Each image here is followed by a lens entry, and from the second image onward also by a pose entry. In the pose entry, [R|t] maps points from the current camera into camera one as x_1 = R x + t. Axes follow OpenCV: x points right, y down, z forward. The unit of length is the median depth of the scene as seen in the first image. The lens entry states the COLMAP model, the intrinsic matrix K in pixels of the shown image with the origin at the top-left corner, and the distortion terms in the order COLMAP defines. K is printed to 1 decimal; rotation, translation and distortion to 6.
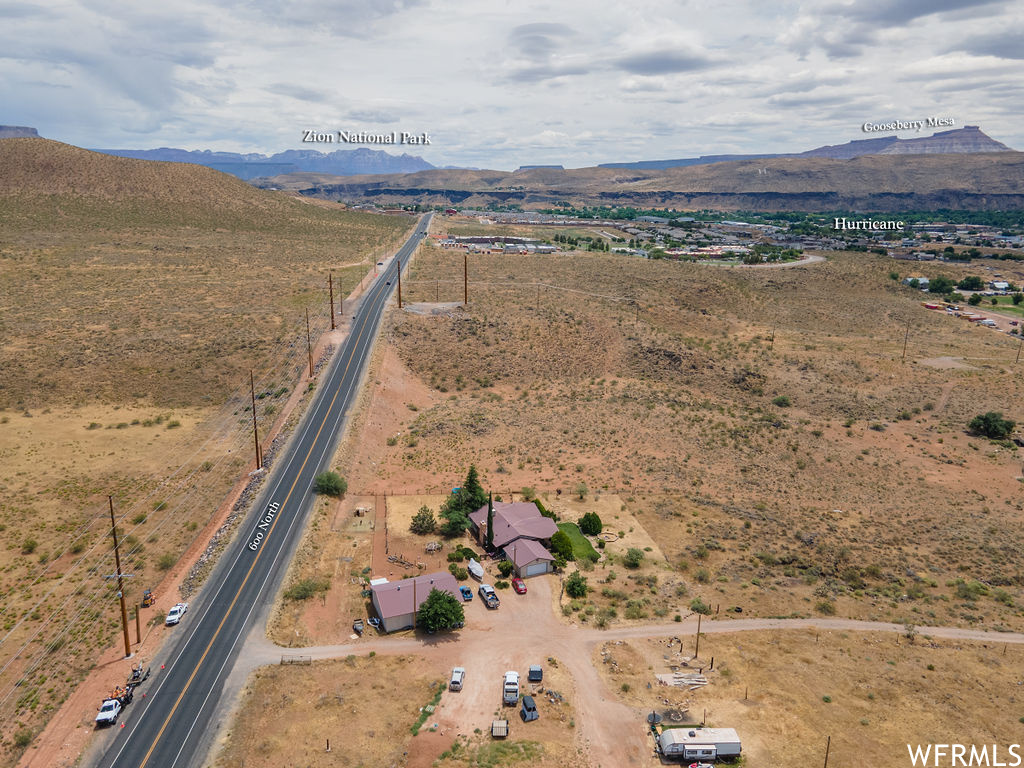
lens RADIAL K [[747.4, 0, 510.0], [0, 747.4, 382.4], [0, 0, 1]] dist [0.037596, 0.021585]
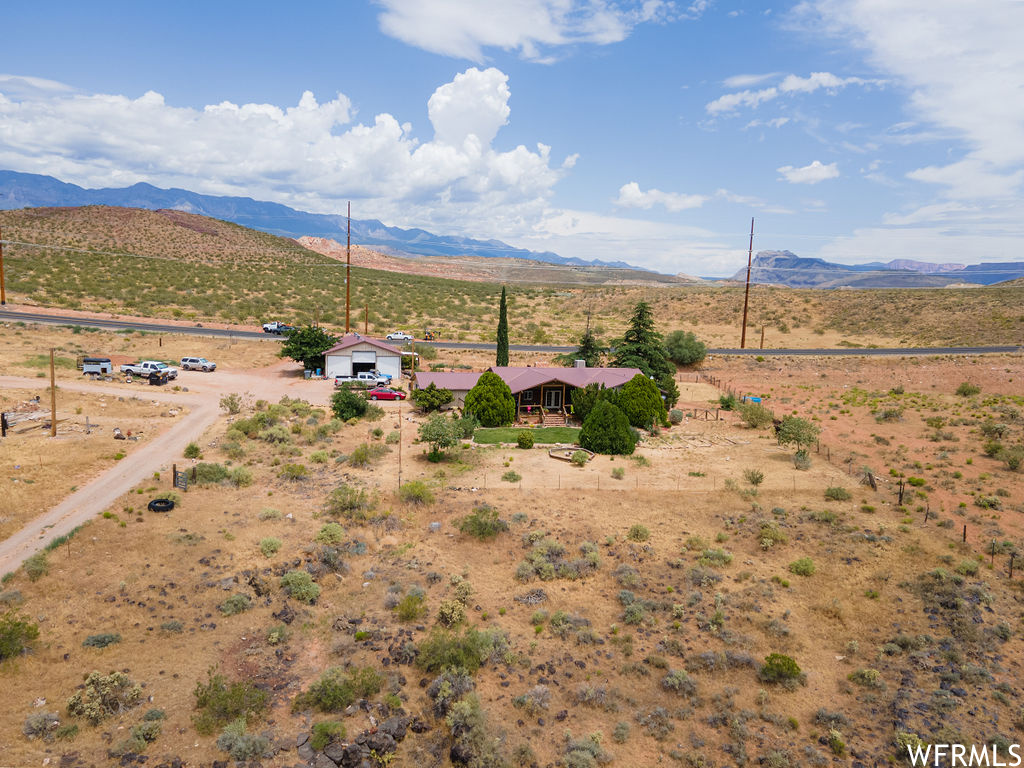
lens RADIAL K [[755.8, 0, 510.4], [0, 755.8, 357.0], [0, 0, 1]] dist [0.040736, 0.009212]
pose [[-0.126412, 0.077464, -0.988949, 0.490875], [-0.288592, 0.950952, 0.111376, 0.107330], [0.949070, 0.299482, -0.097856, 0.896453]]
